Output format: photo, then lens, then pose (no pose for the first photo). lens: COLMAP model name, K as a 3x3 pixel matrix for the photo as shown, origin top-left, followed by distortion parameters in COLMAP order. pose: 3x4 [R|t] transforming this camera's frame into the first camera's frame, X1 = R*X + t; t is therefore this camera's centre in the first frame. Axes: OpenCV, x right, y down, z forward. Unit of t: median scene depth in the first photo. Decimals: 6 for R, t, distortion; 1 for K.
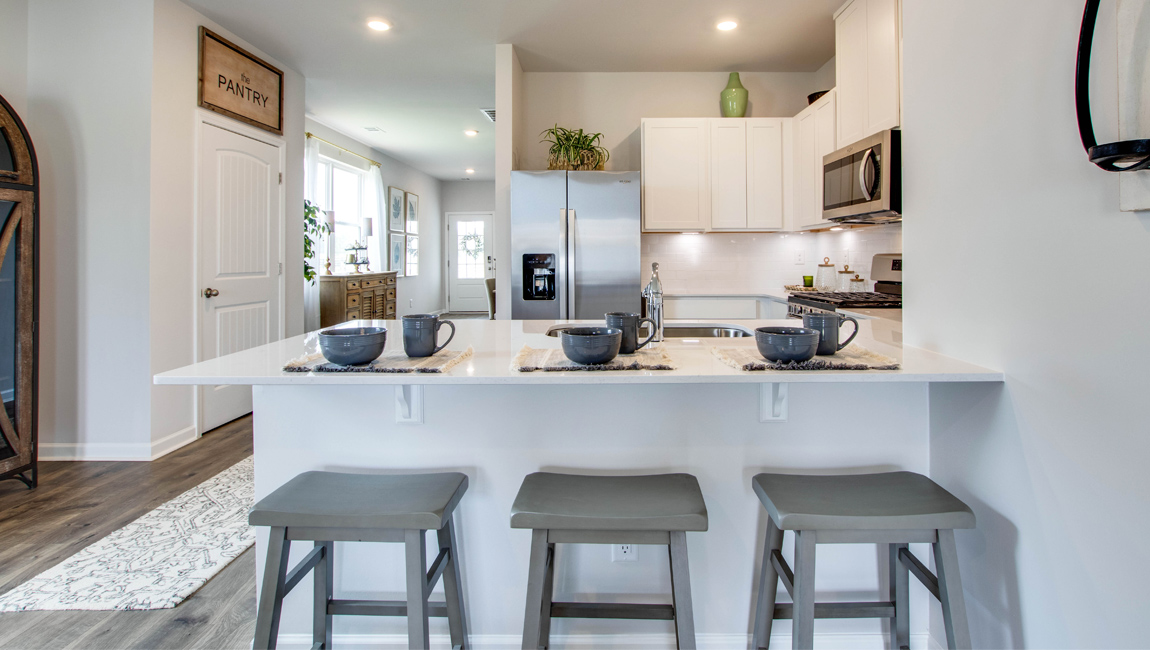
lens RADIAL K [[564.8, 0, 584.4], [0, 564.8, 249.7], [0, 0, 1]] dist [-0.012322, -0.000149]
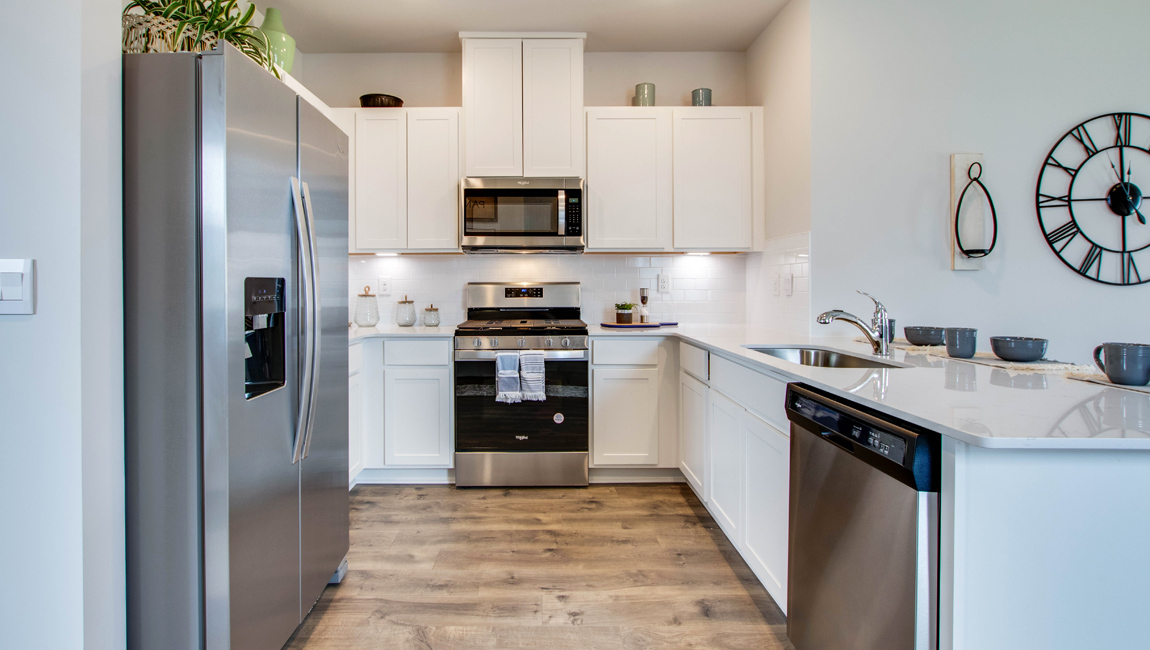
lens RADIAL K [[563.1, 0, 537.3], [0, 563.1, 286.4], [0, 0, 1]] dist [0.001000, 0.000819]
pose [[-0.010796, -0.000792, 0.999941, -0.475103], [-0.011530, 0.999933, 0.000668, 0.010958], [-0.999875, -0.011523, -0.010804, 0.803003]]
